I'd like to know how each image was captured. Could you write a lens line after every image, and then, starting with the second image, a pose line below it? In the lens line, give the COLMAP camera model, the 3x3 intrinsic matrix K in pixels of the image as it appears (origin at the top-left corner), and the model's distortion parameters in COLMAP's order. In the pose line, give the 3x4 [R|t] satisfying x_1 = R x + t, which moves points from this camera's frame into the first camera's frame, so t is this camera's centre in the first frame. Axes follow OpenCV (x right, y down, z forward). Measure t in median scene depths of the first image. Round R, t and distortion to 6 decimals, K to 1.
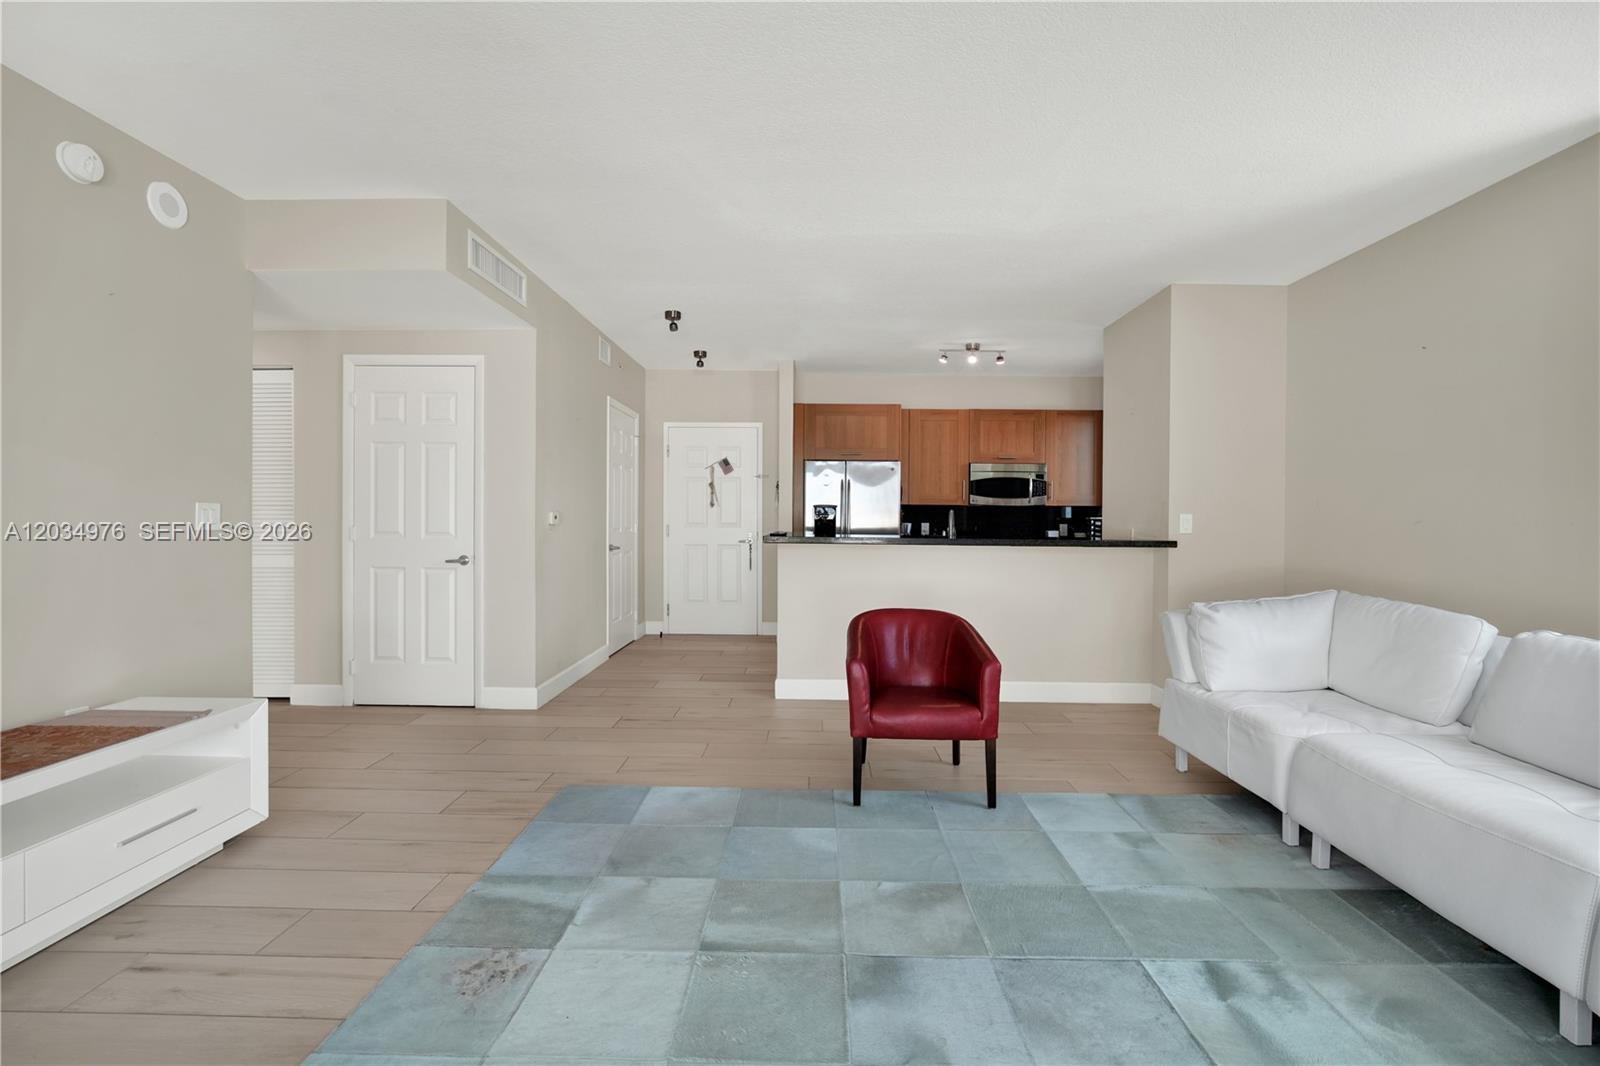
lens RADIAL K [[728.3, 0, 798.6], [0, 728.3, 531.4], [0, 0, 1]] dist [-0.010627, 0.003012]
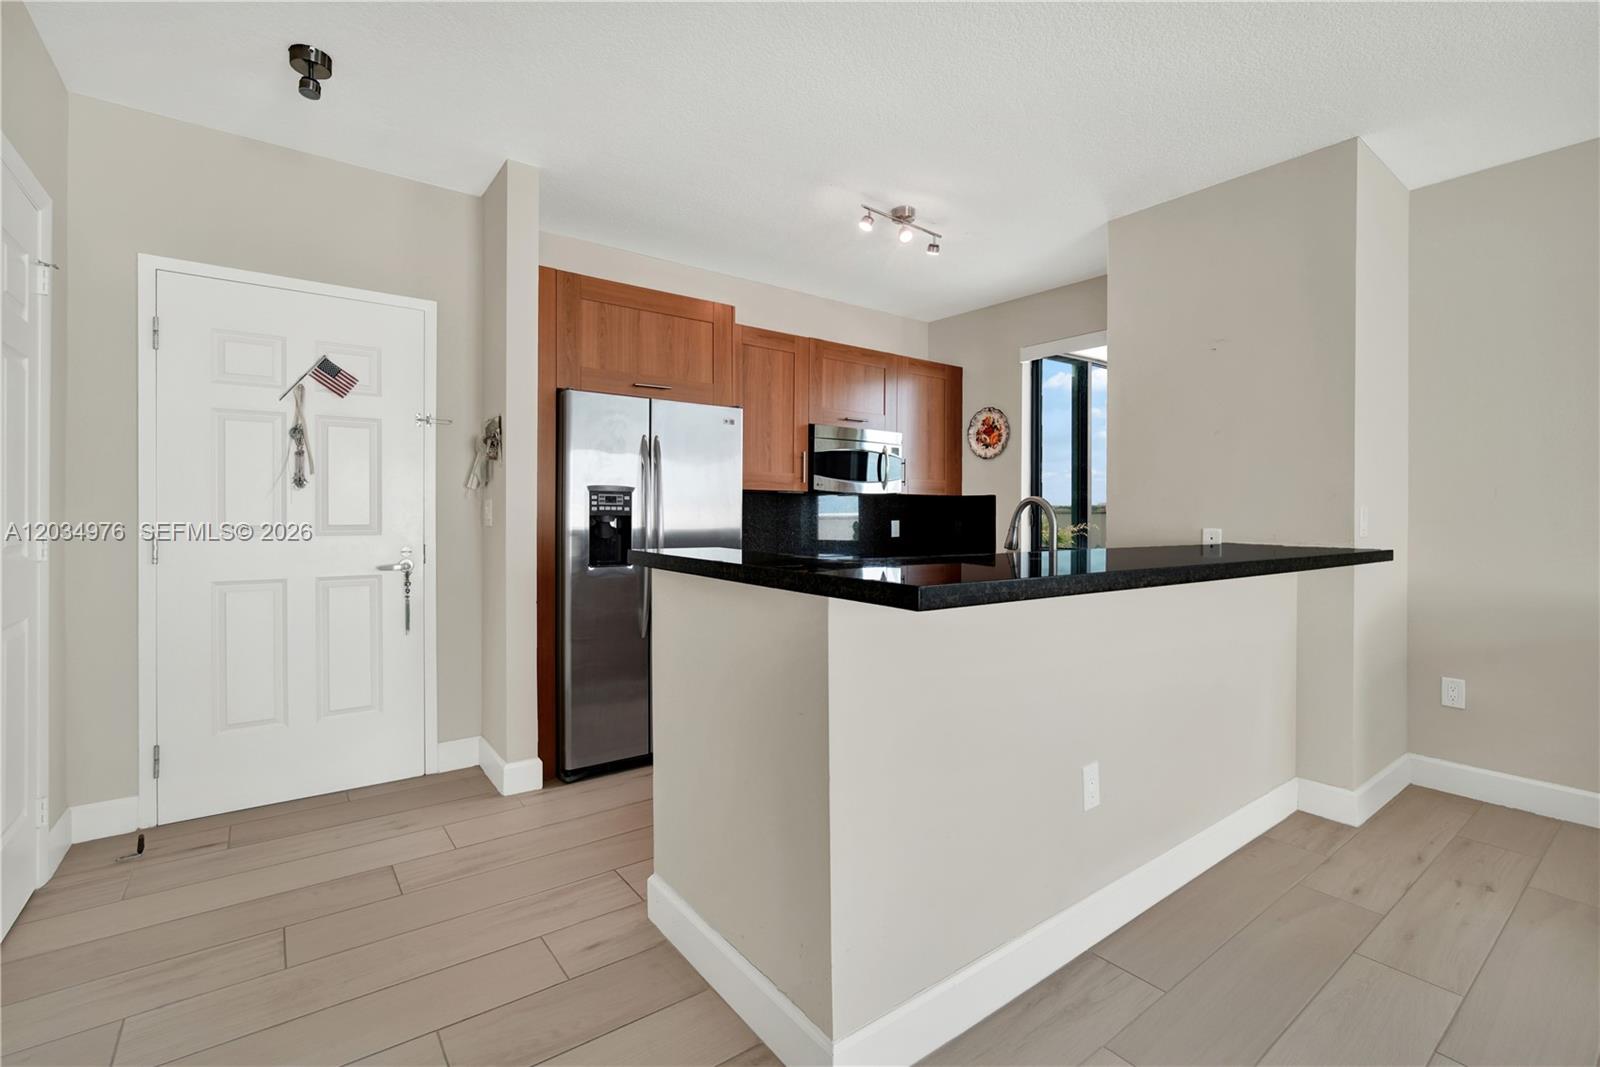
lens RADIAL K [[728.3, 0, 820.5], [0, 728.3, 516.8], [0, 0, 1]] dist [-0.010627, 0.003012]
pose [[0.779244, -0.006908, 0.626683, -0.150304], [0.012294, 0.999915, -0.004264, -0.011750], [-0.626600, 0.011027, 0.779263, 0.515999]]
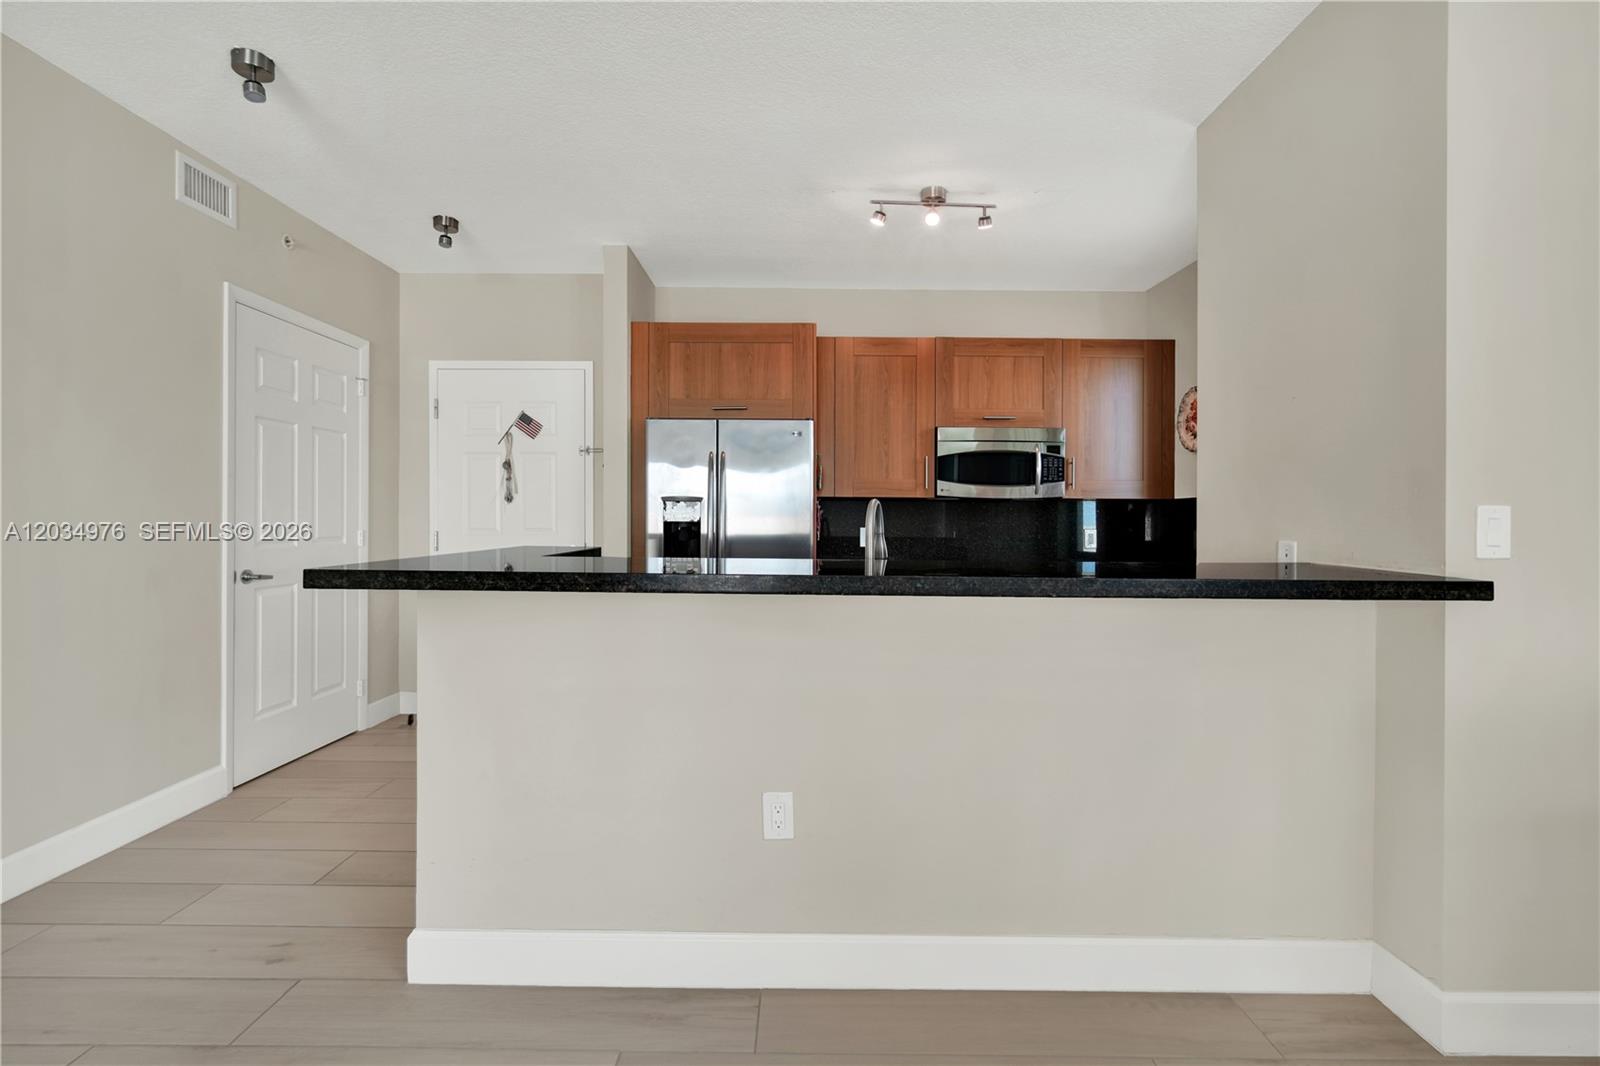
lens RADIAL K [[728.3, 0, 794.8], [0, 728.3, 523.7], [0, 0, 1]] dist [-0.010627, 0.003012]
pose [[0.999968, -0.001827, 0.007850, 0.115778], [0.001940, 0.999895, -0.014356, -0.006357], [-0.007823, 0.014371, 0.999866, 0.410132]]
